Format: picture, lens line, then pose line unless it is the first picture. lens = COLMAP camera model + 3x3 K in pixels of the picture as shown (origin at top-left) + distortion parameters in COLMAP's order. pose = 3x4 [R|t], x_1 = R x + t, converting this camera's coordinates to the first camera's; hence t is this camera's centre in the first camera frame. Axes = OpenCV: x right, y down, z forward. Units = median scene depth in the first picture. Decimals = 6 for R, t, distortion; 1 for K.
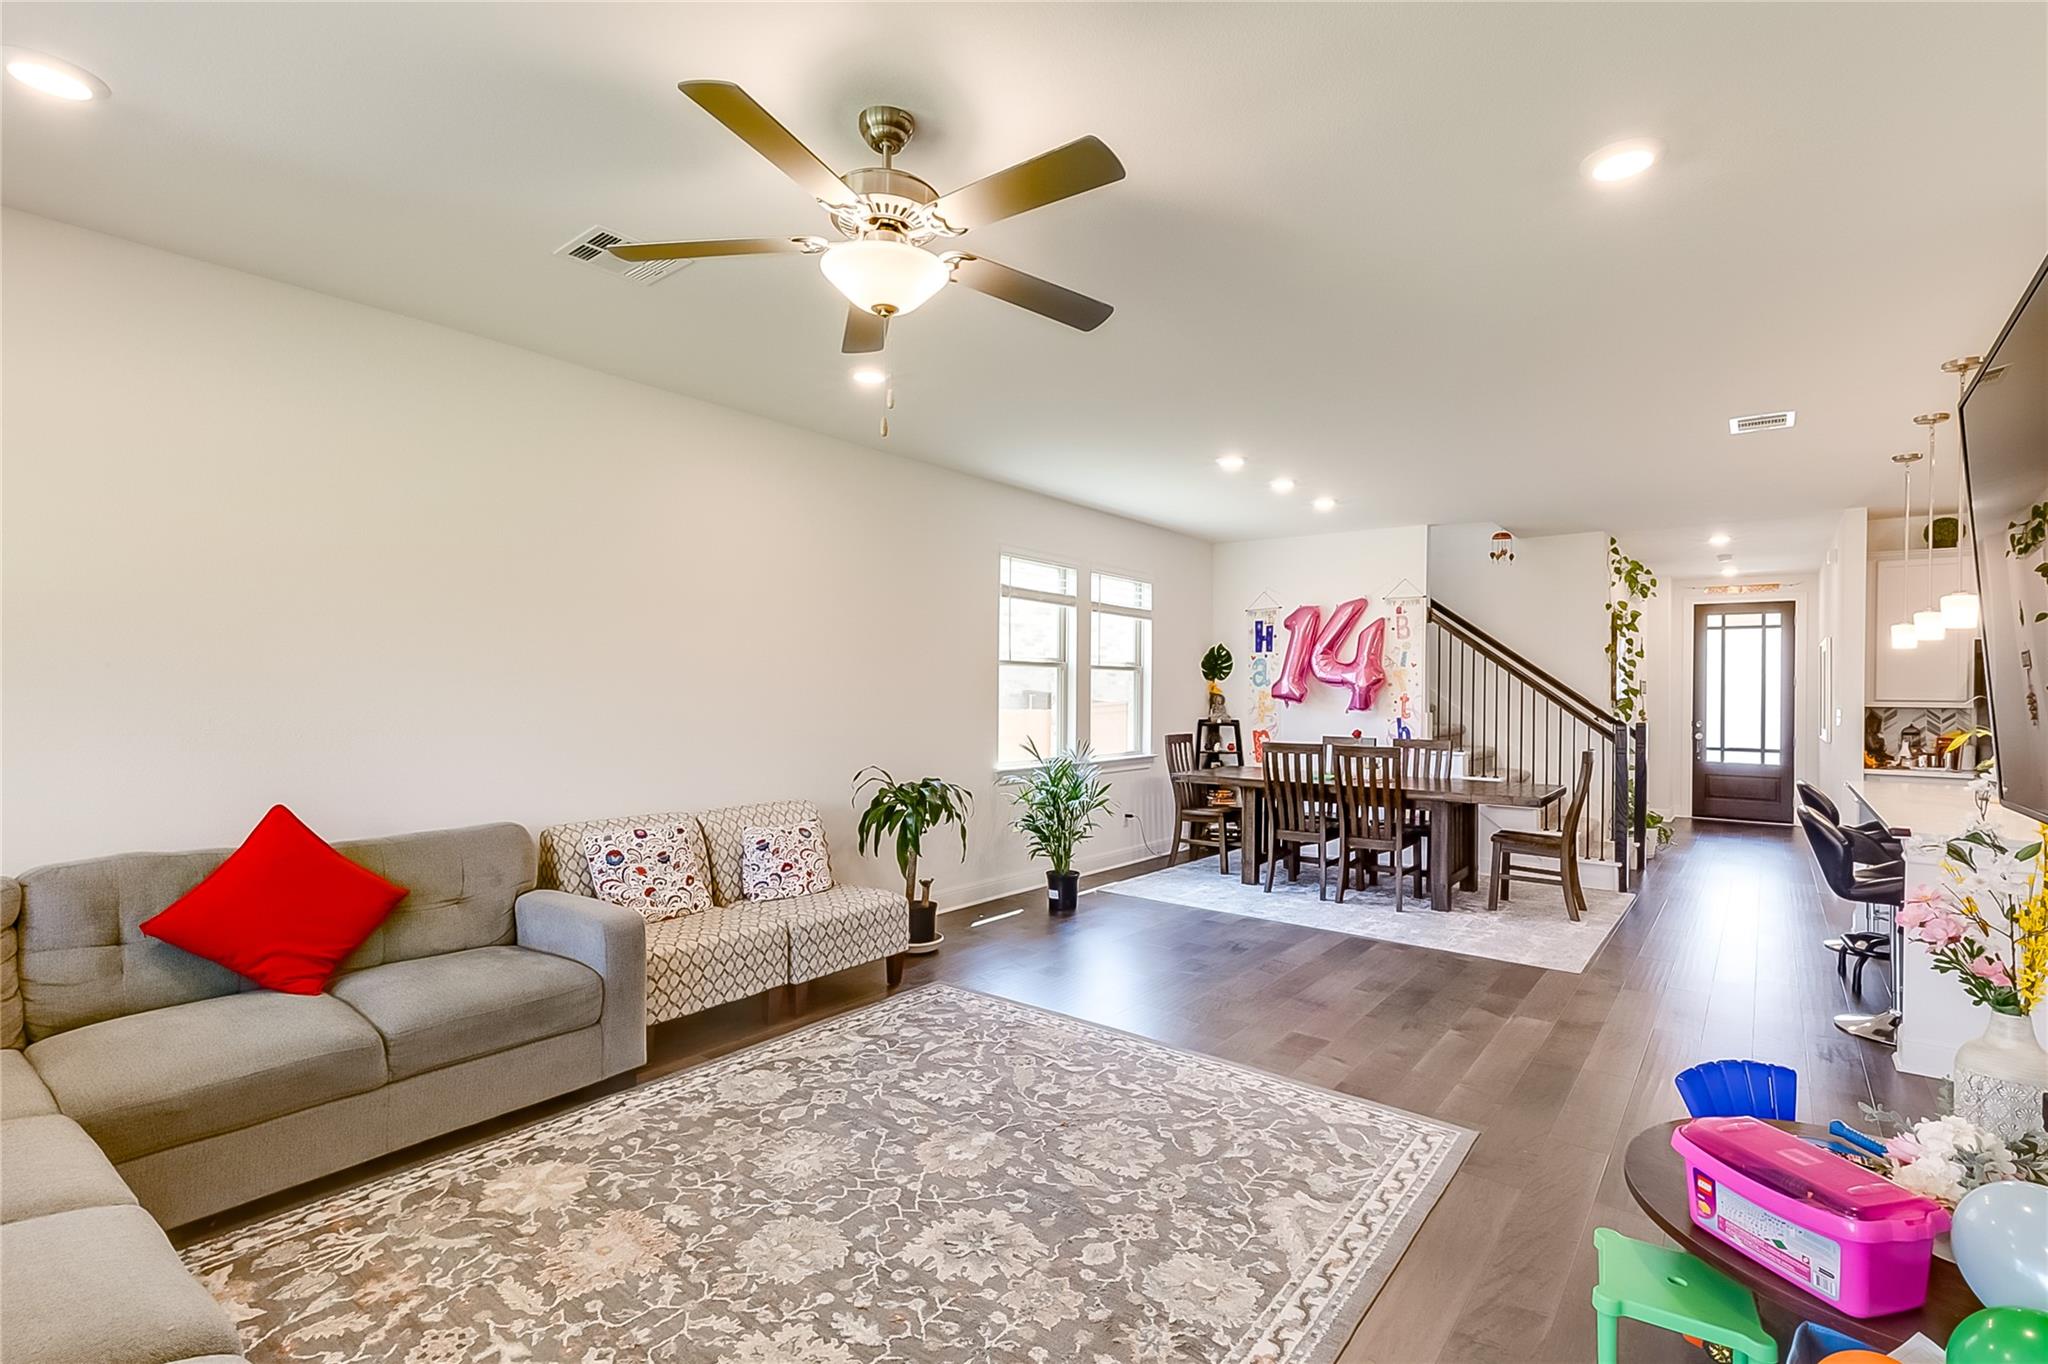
lens RADIAL K [[949.6, 0, 1037.3], [0, 949.6, 688.9], [0, 0, 1]] dist [0.013173, -0.000013]
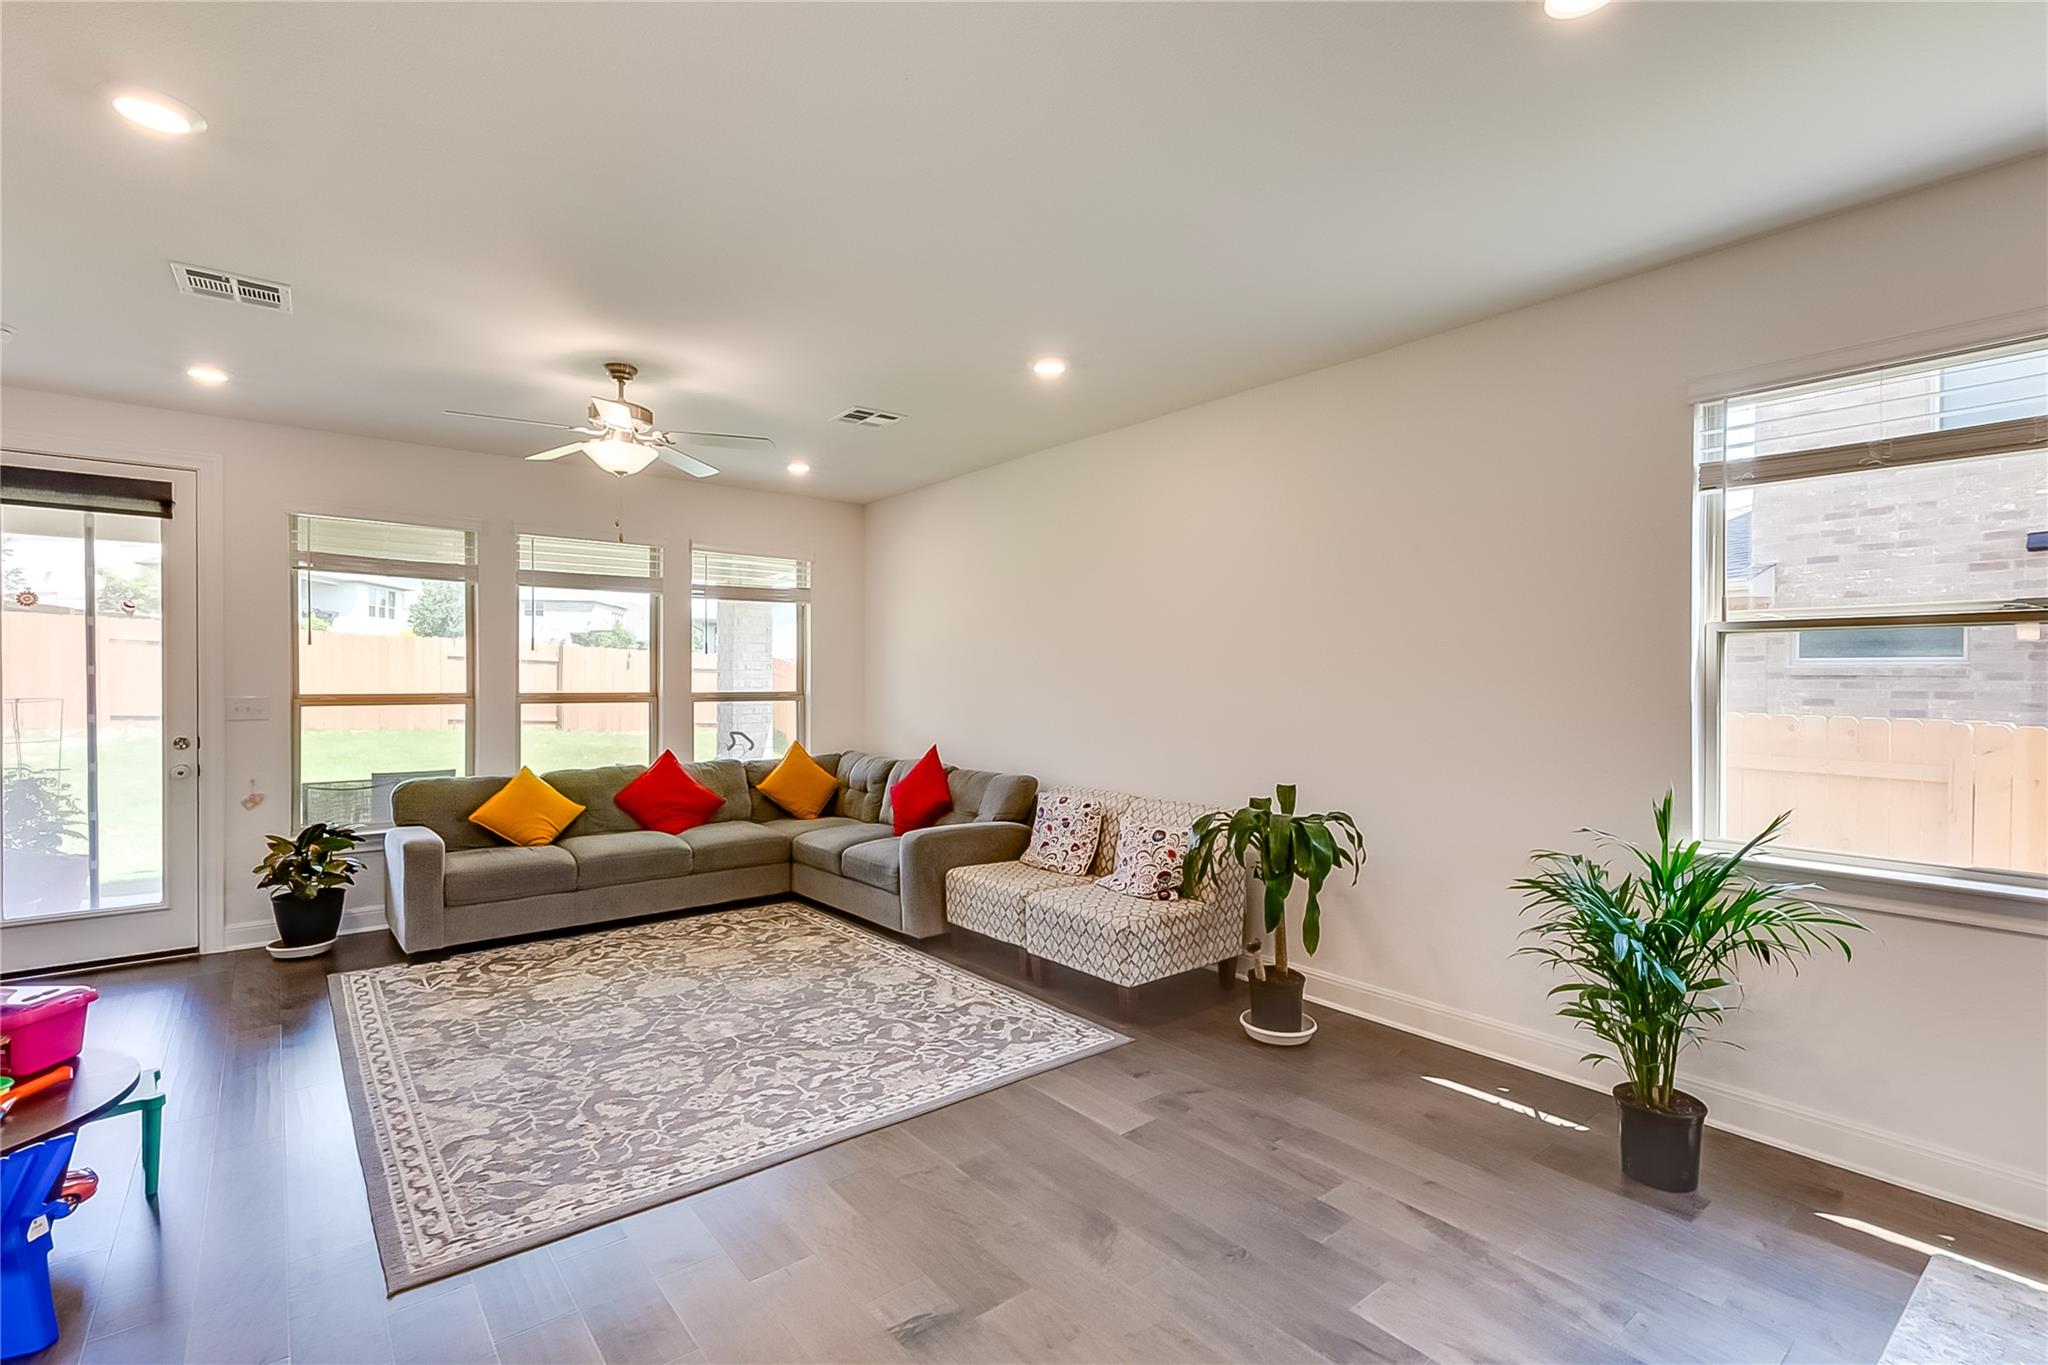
lens RADIAL K [[924.1, 0, 1026.2], [0, 924.1, 687.7], [0, 0, 1]] dist [0.002182, 0.000320]
pose [[-0.228510, -0.004520, -0.973531, 0.909767], [-0.004058, 0.999985, -0.003691, 0.009267], [0.973533, 0.003107, -0.228525, 1.429097]]
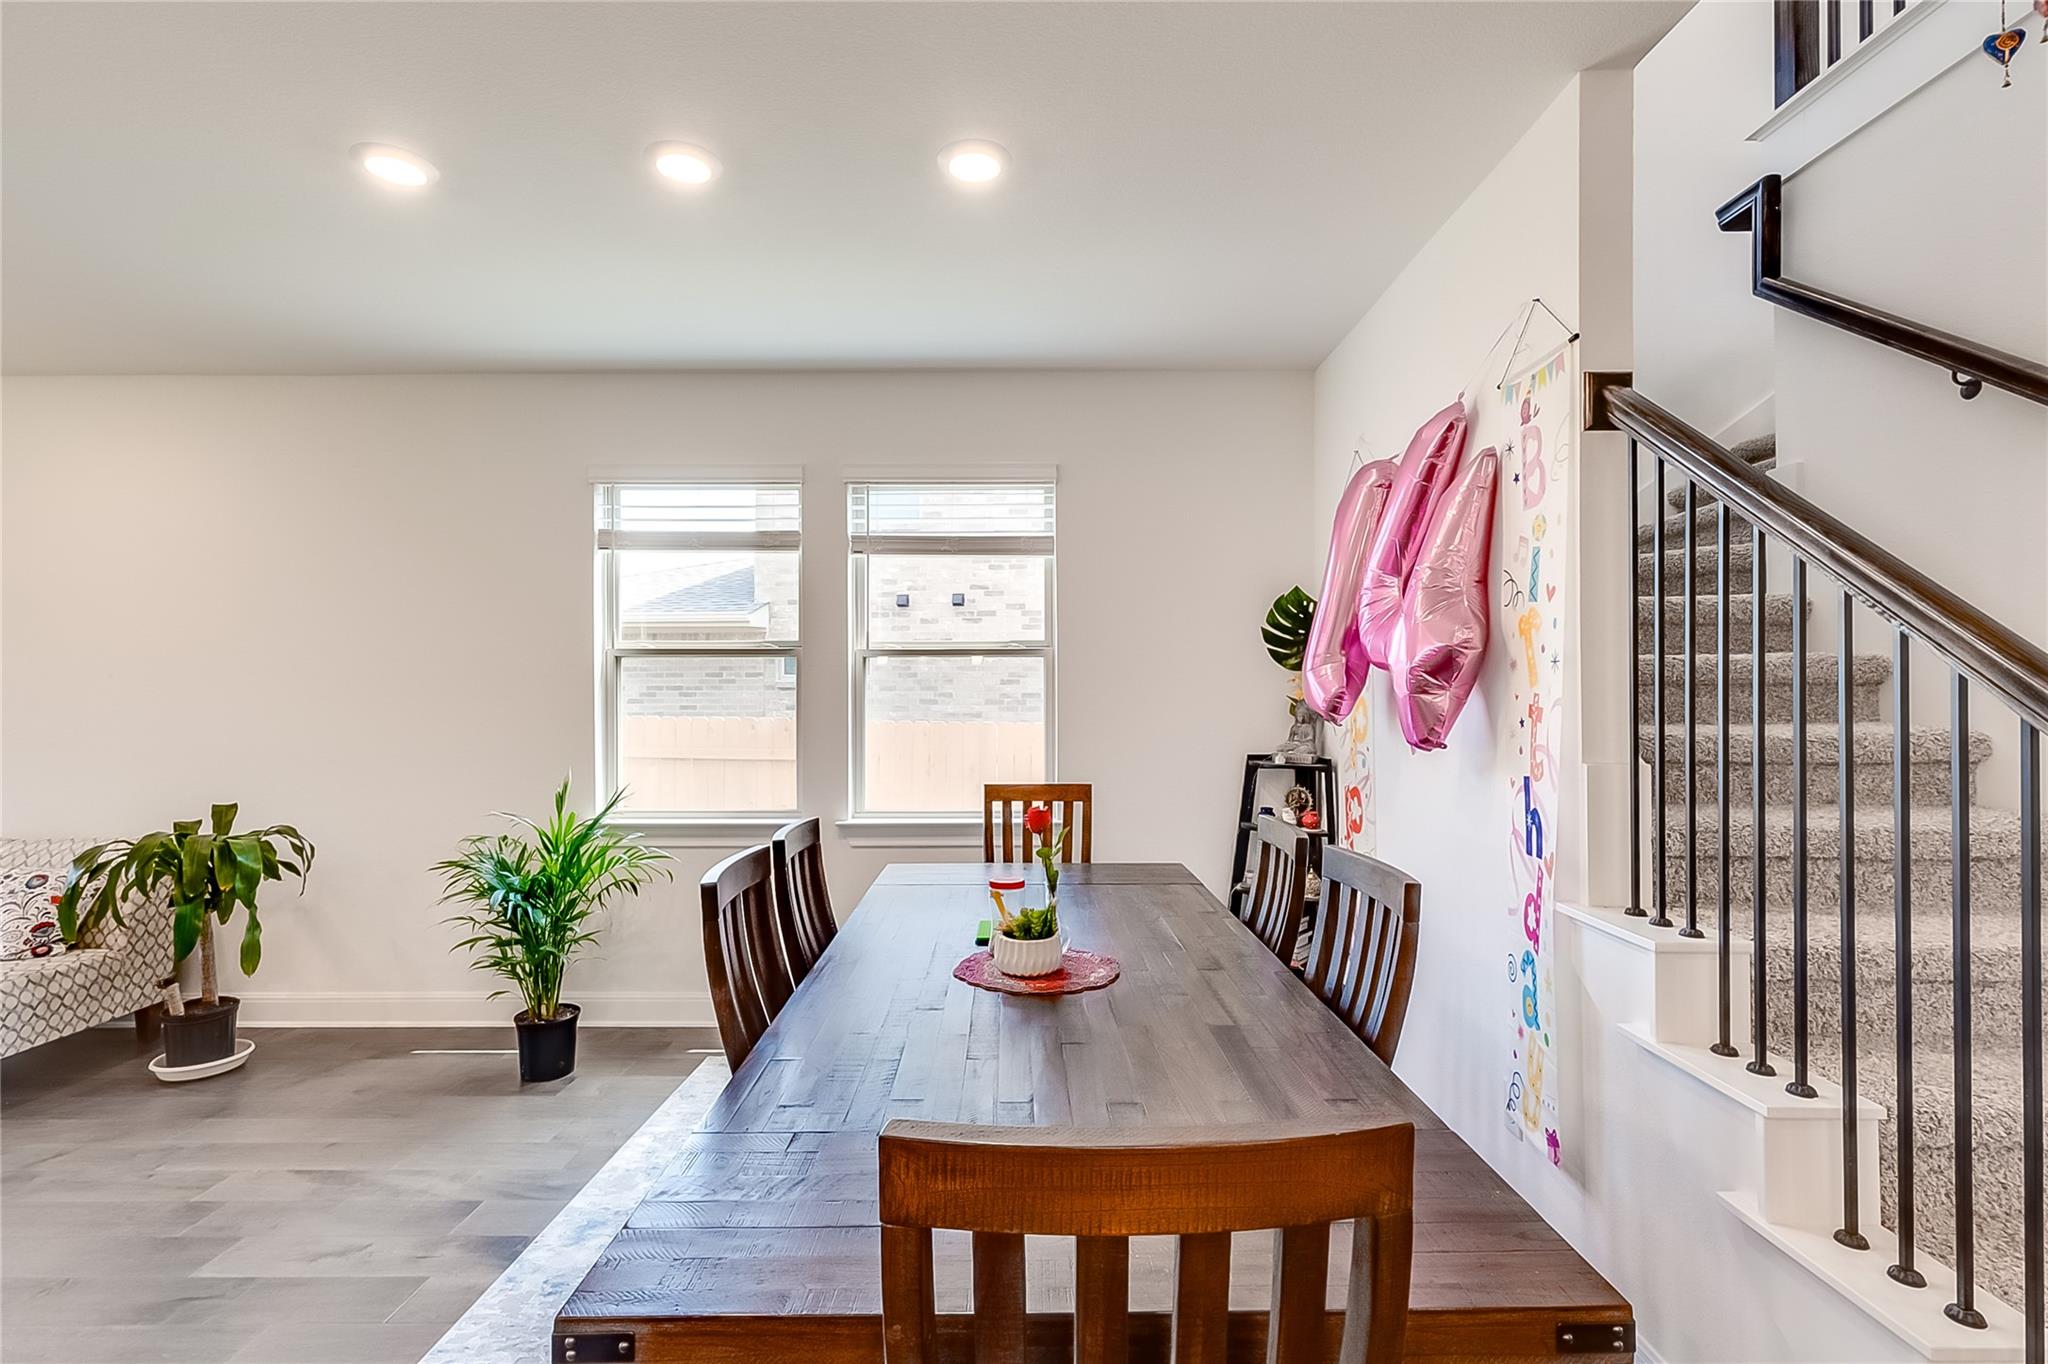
lens RADIAL K [[924.1, 0, 1026.2], [0, 924.1, 687.2], [0, 0, 1]] dist [0.002182, 0.000320]
pose [[0.605651, -0.017433, -0.795539, 1.153190], [0.010264, 0.999848, -0.014096, 0.011915], [0.795664, 0.000372, 0.605738, 1.569926]]
